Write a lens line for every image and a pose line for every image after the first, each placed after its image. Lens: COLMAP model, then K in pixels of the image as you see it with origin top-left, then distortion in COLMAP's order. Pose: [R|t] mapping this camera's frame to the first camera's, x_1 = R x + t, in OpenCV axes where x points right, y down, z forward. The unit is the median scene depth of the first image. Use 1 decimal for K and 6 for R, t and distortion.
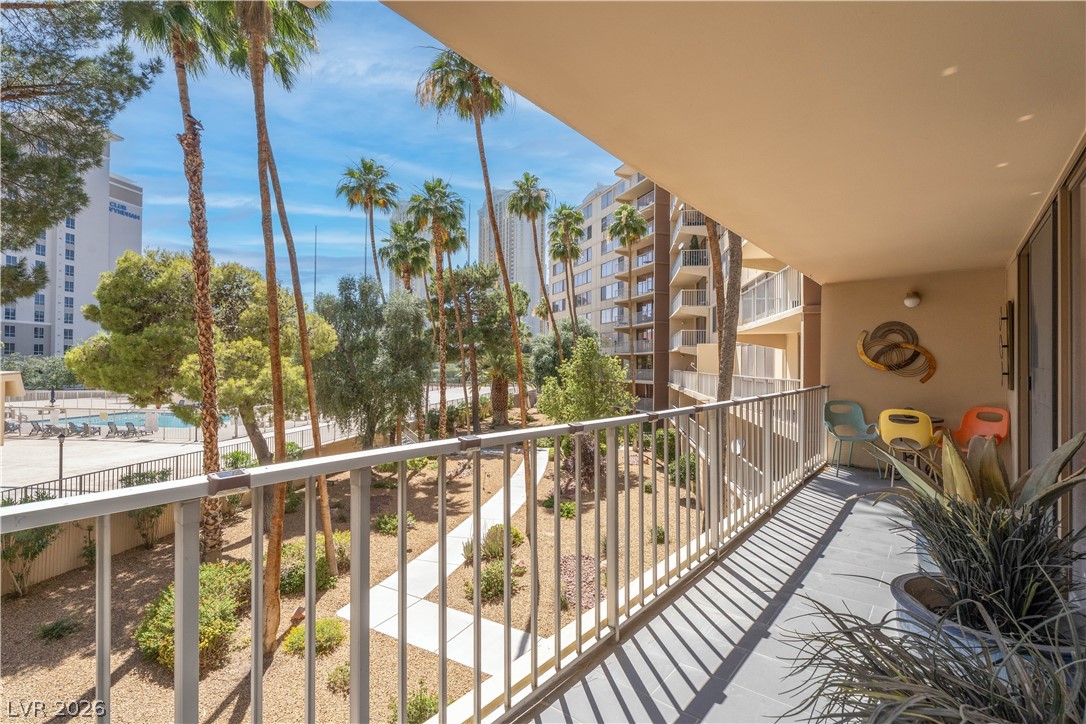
lens RADIAL K [[494.9, 0, 547.2], [0, 494.9, 365.6], [0, 0, 1]] dist [-0.001507, 0.001990]
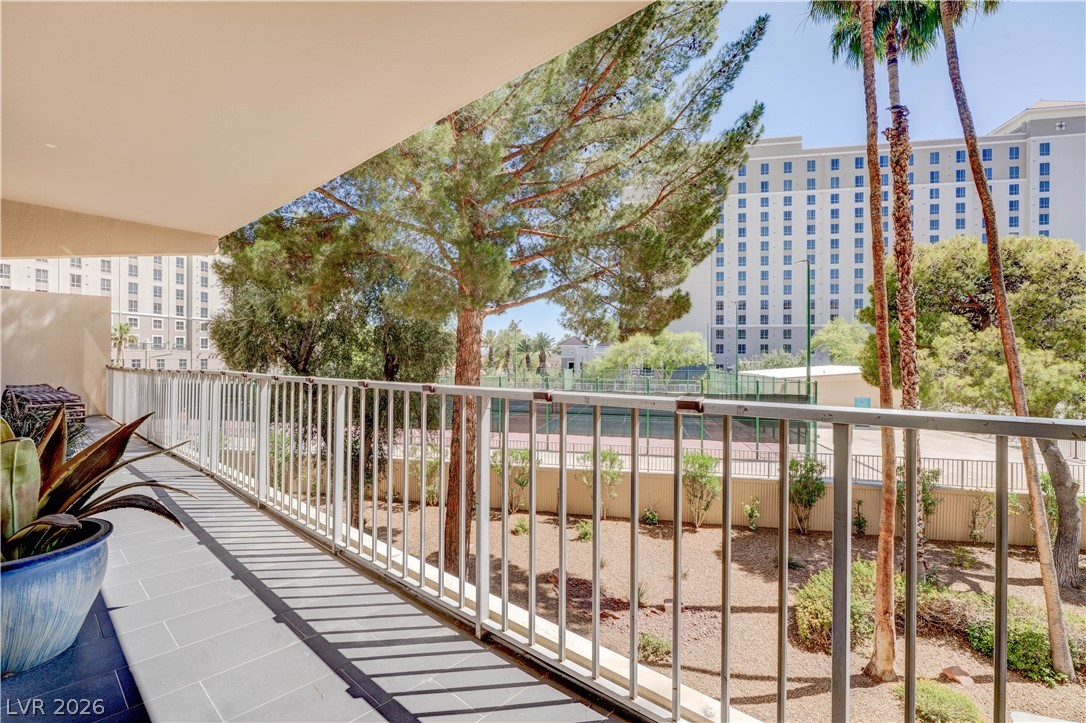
lens RADIAL K [[494.9, 0, 533.9], [0, 494.9, 356.0], [0, 0, 1]] dist [-0.001507, 0.001990]
pose [[-0.059748, -0.010203, -0.998161, 0.202741], [-0.011979, 0.999883, -0.009504, 0.006247], [0.998142, 0.011389, -0.059863, 0.233415]]
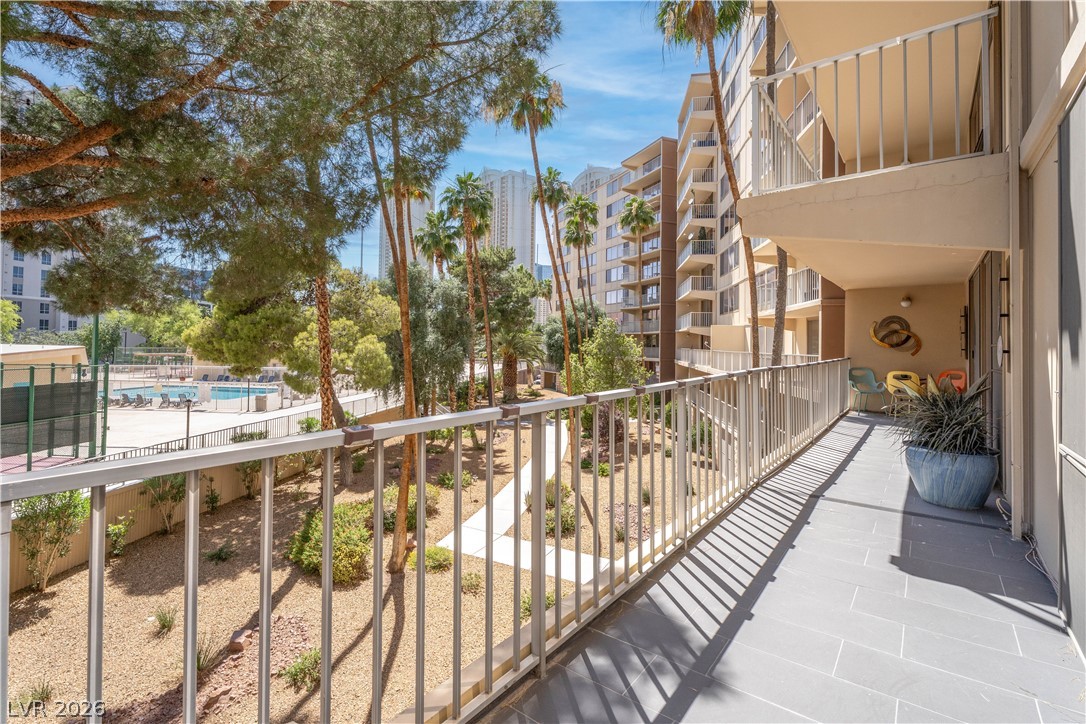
lens RADIAL K [[494.9, 0, 543.8], [0, 494.9, 338.0], [0, 0, 1]] dist [-0.001507, 0.001990]
pose [[0.999709, 0.006348, 0.023259, -0.122284], [-0.006083, 0.999916, -0.011410, 0.001250], [-0.023329, 0.011266, 0.999664, -0.147666]]
